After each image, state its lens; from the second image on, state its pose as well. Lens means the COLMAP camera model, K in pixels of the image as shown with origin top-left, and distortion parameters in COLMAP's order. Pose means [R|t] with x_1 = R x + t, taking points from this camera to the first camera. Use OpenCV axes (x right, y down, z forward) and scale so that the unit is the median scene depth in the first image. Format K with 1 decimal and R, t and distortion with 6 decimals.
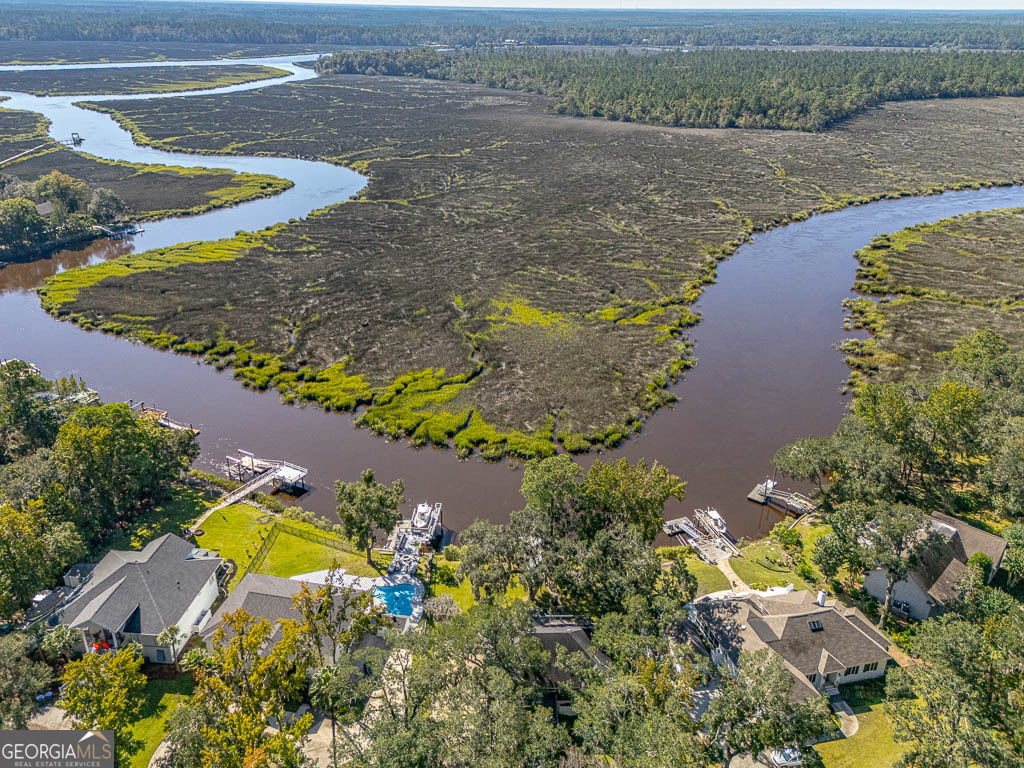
lens RADIAL K [[756.4, 0, 516.6], [0, 756.4, 374.6], [0, 0, 1]] dist [0.102068, -0.078680]
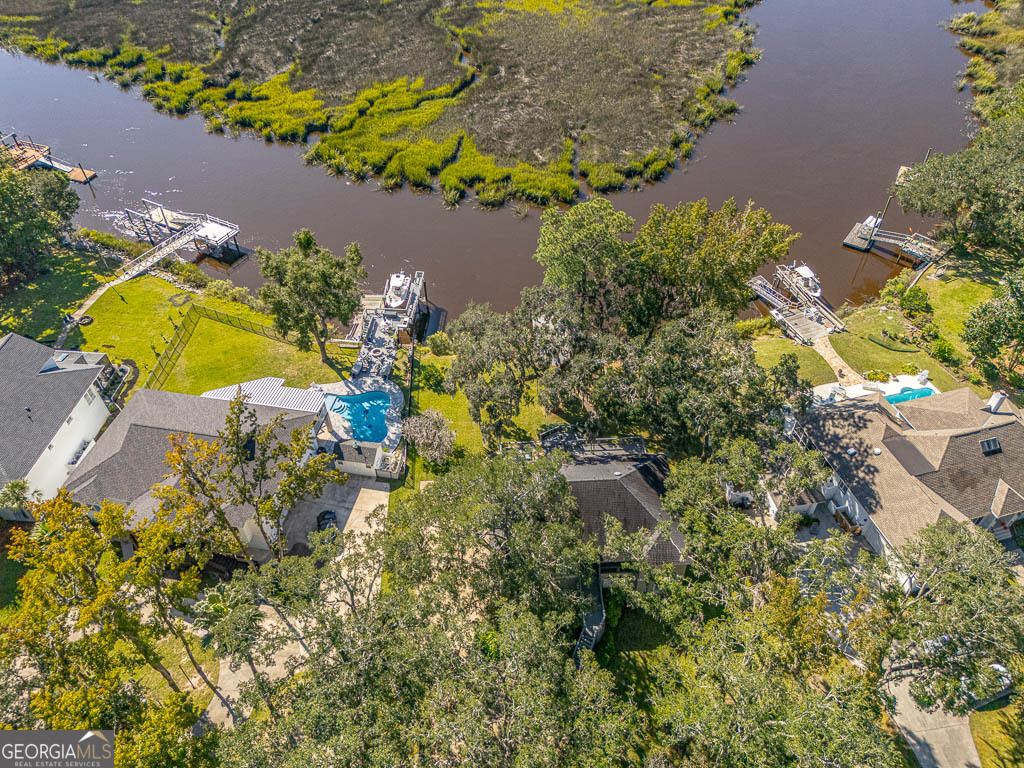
lens RADIAL K [[756.4, 0, 517.1], [0, 756.4, 389.1], [0, 0, 1]] dist [0.102068, -0.078680]
pose [[0.999414, -0.031728, -0.012814, -0.004553], [0.034209, 0.935202, 0.352458, 0.022082], [0.000801, -0.352690, 0.935740, 0.272115]]
